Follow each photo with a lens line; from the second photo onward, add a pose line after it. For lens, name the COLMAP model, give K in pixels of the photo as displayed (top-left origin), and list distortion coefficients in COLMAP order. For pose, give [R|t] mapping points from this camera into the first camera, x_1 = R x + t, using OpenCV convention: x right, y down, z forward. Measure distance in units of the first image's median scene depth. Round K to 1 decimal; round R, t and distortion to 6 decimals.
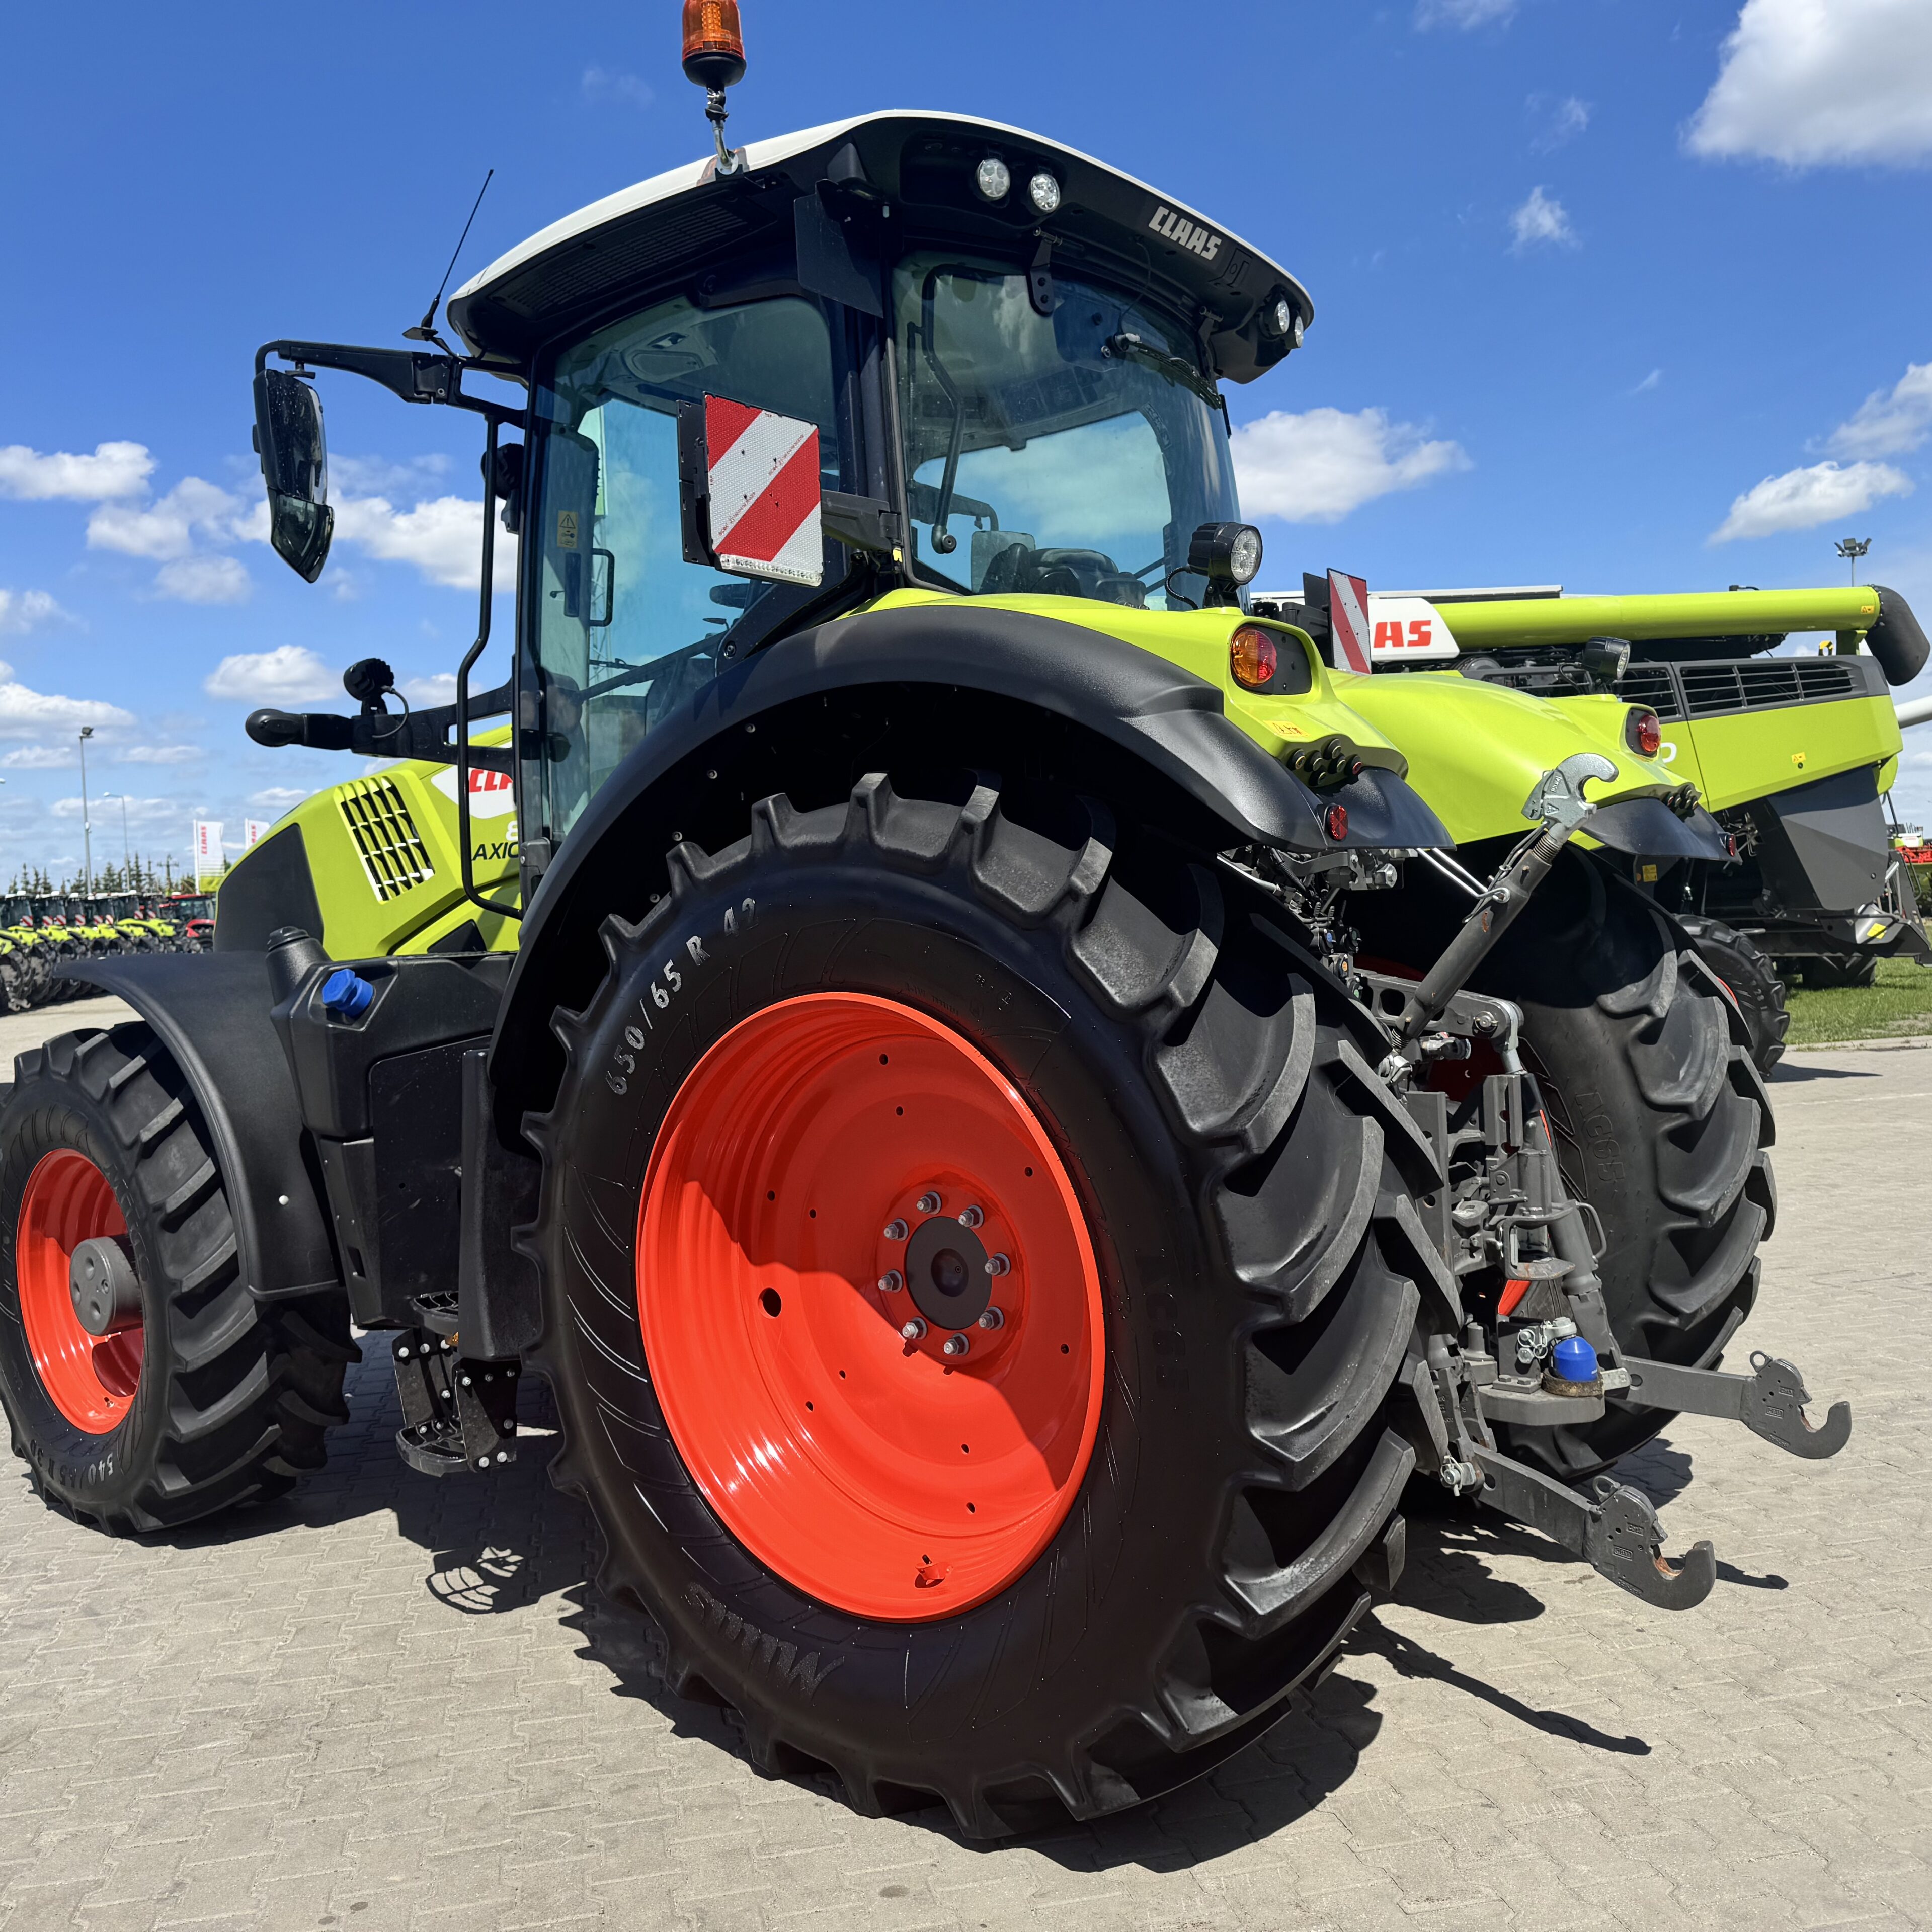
lens RADIAL K [[1789.4, 0, 966.0], [0, 1789.4, 966.0], [0, 0, 1]] dist [0.134266, -0.249202]
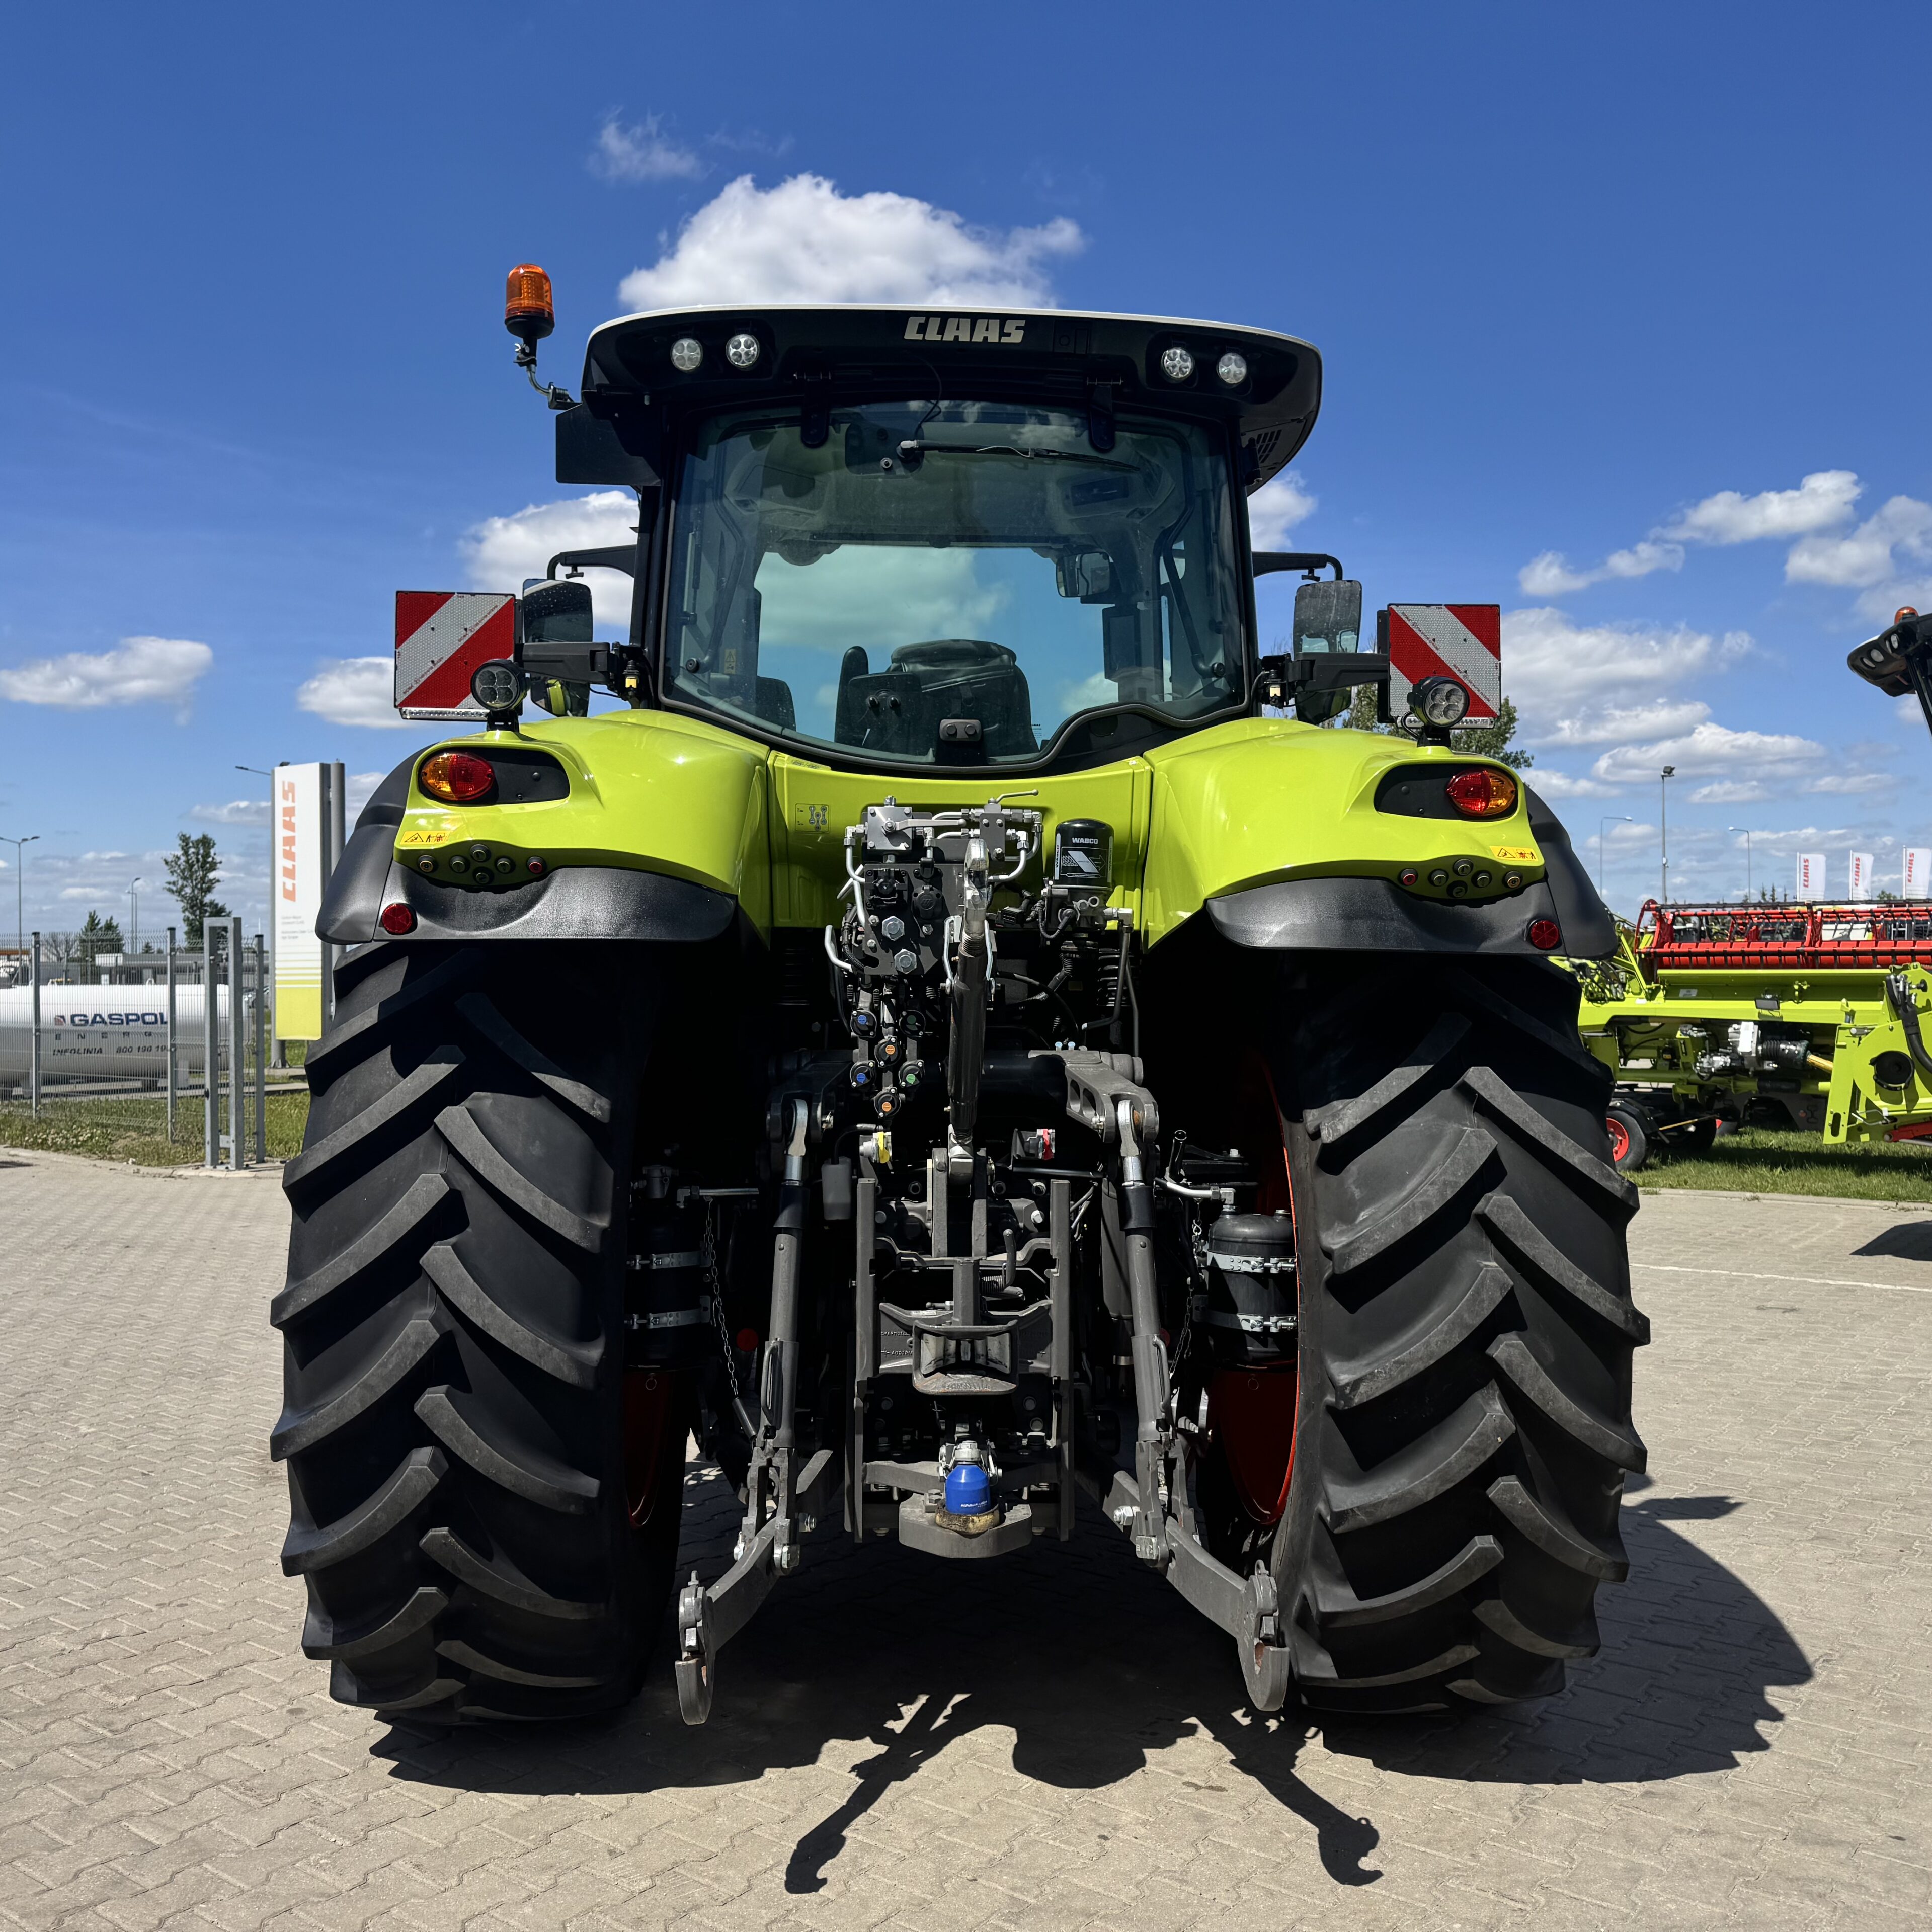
lens RADIAL K [[1797.1, 0, 958.3], [0, 1797.1, 955.1], [0, 0, 1]] dist [0.134980, -0.218218]
pose [[0.637779, 0.034857, -0.769430, 0.918386], [-0.052603, 0.998614, 0.001637, -0.053928], [0.768421, 0.039430, 0.638729, 0.358898]]
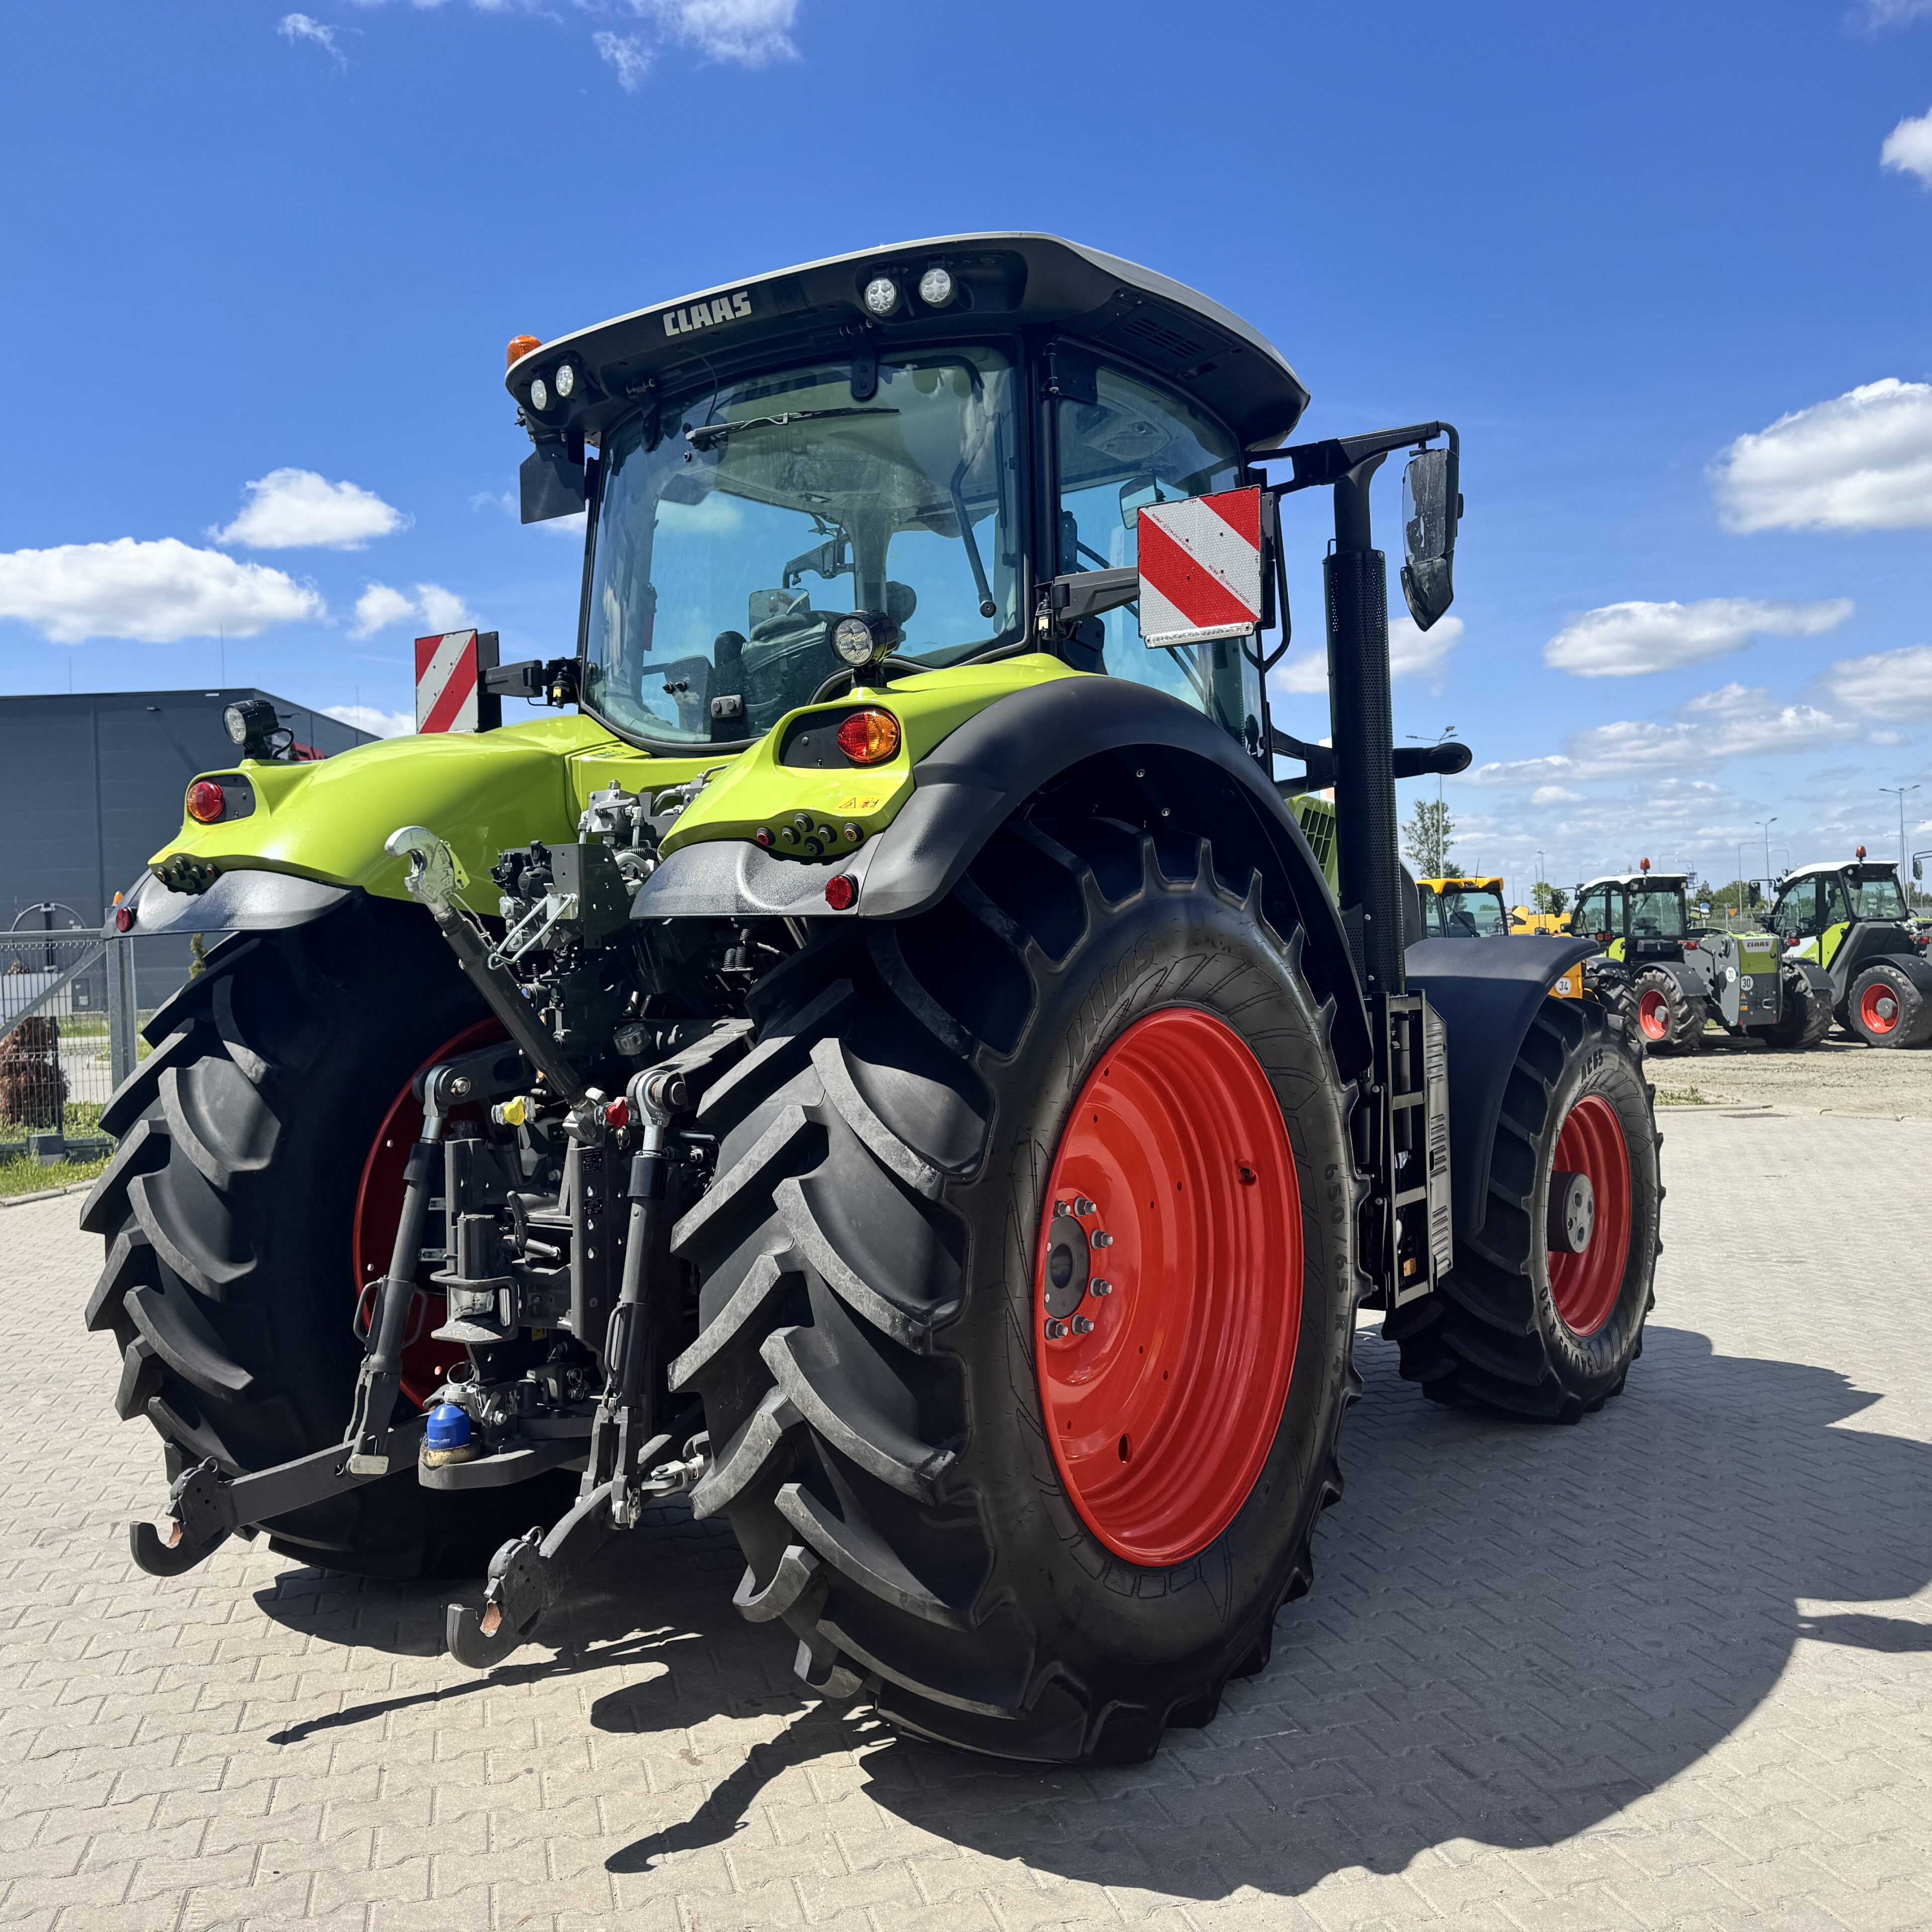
lens RADIAL K [[1797.1, 0, 958.3], [0, 1797.1, 955.1], [0, 0, 1]] dist [0.134980, -0.218218]
pose [[0.041660, 0.045818, -0.998081, 1.189832], [-0.003336, 0.998949, 0.045718, -0.084035], [0.999126, 0.001425, 0.041770, 1.102690]]
